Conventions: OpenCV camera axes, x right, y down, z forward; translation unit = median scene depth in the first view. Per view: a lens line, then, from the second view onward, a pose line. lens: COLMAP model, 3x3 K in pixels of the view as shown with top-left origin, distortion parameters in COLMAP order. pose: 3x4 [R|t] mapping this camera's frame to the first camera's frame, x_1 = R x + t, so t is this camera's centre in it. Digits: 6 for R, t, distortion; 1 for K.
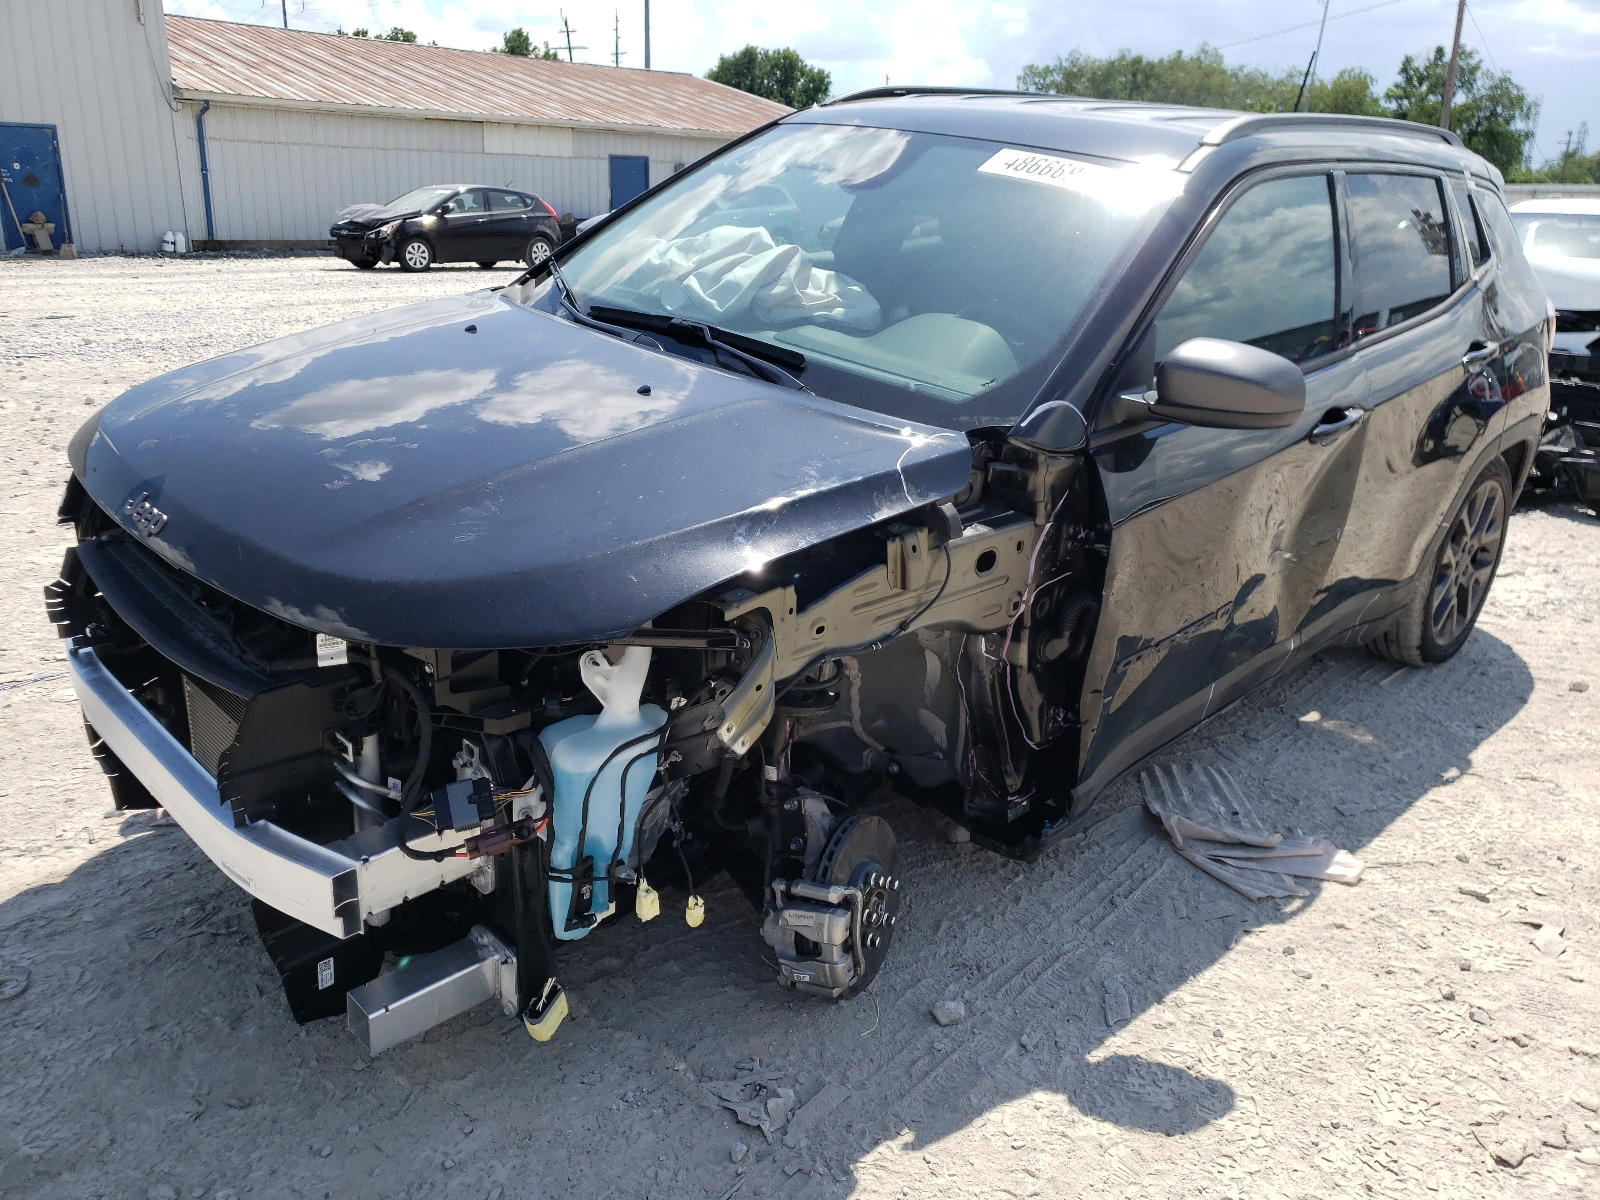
lens RADIAL K [[1163.5, 0, 800.0], [0, 1163.5, 600.0], [0, 0, 1]] dist [0.006449, 0.034765]
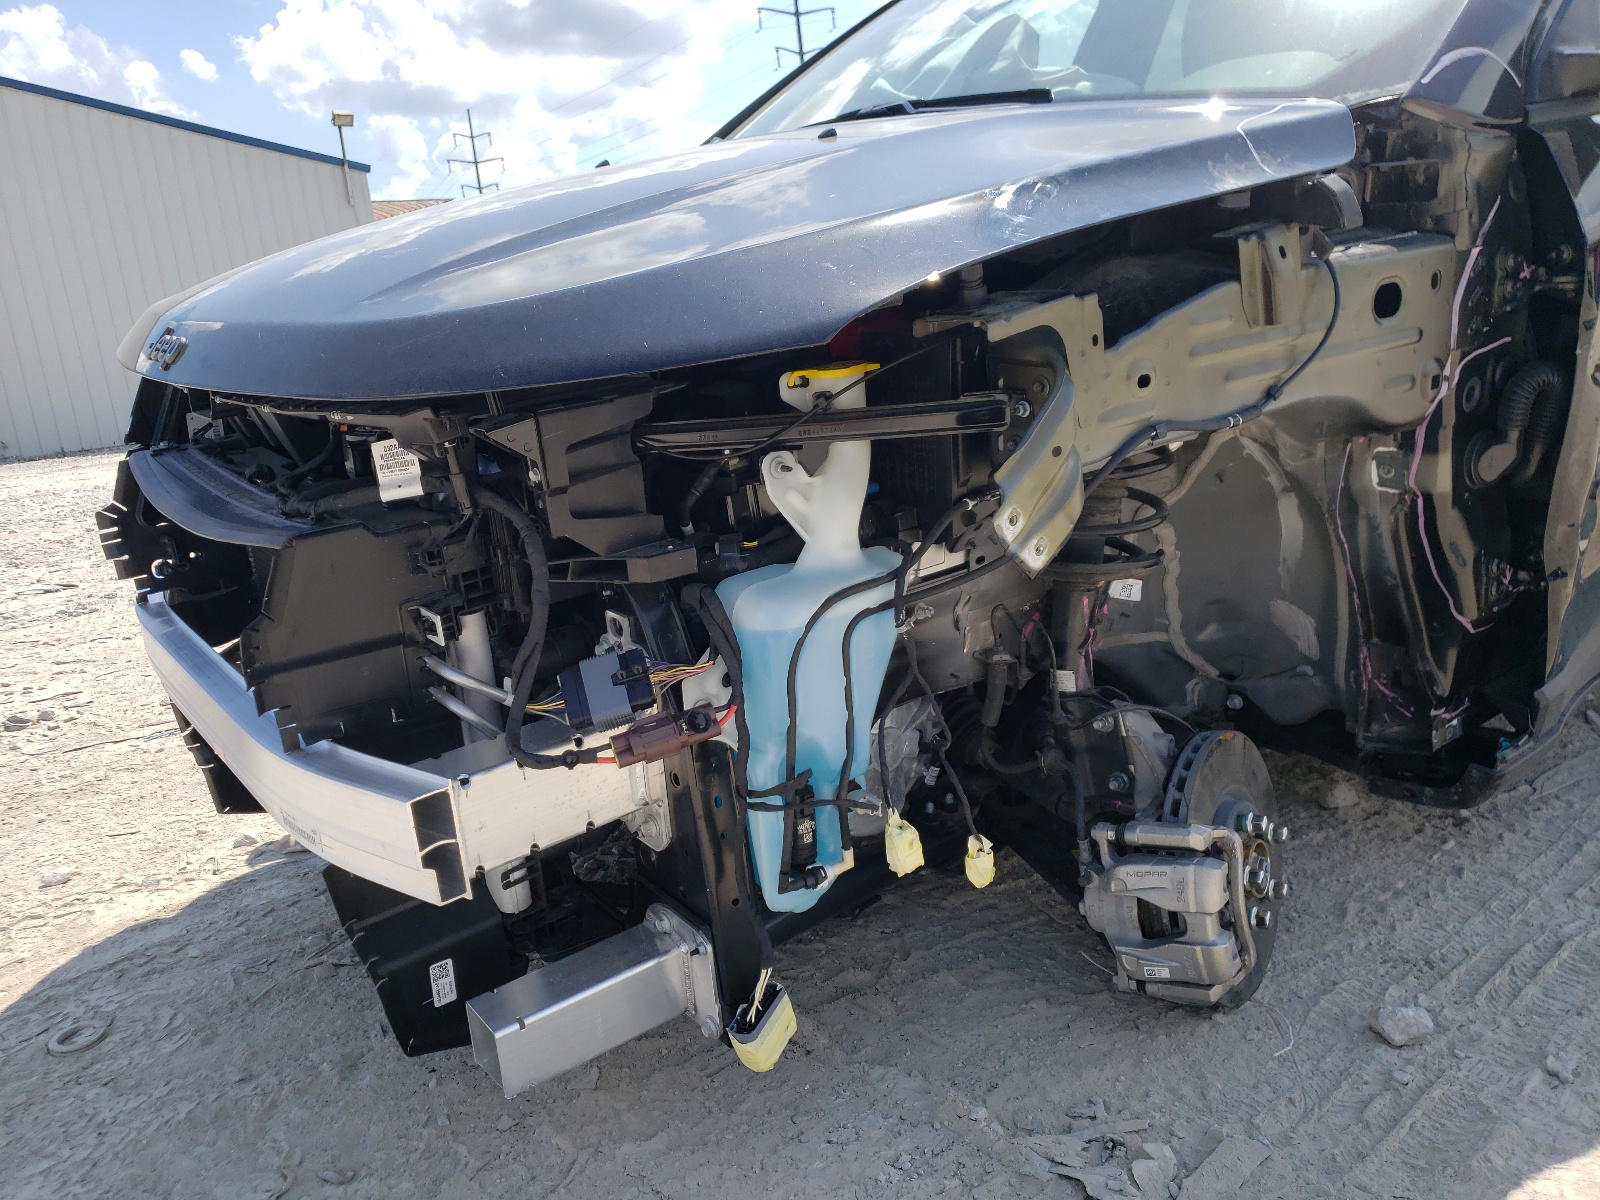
lens RADIAL K [[1270.7, 0, 800.0], [0, 1270.7, 600.0], [0, 0, 1]] dist [0.023228, -0.008977]
pose [[0.979909, -0.094029, -0.175891, -0.048008], [0.085131, 0.994710, -0.057487, 0.148383], [0.180366, 0.041358, 0.982730, 0.280065]]
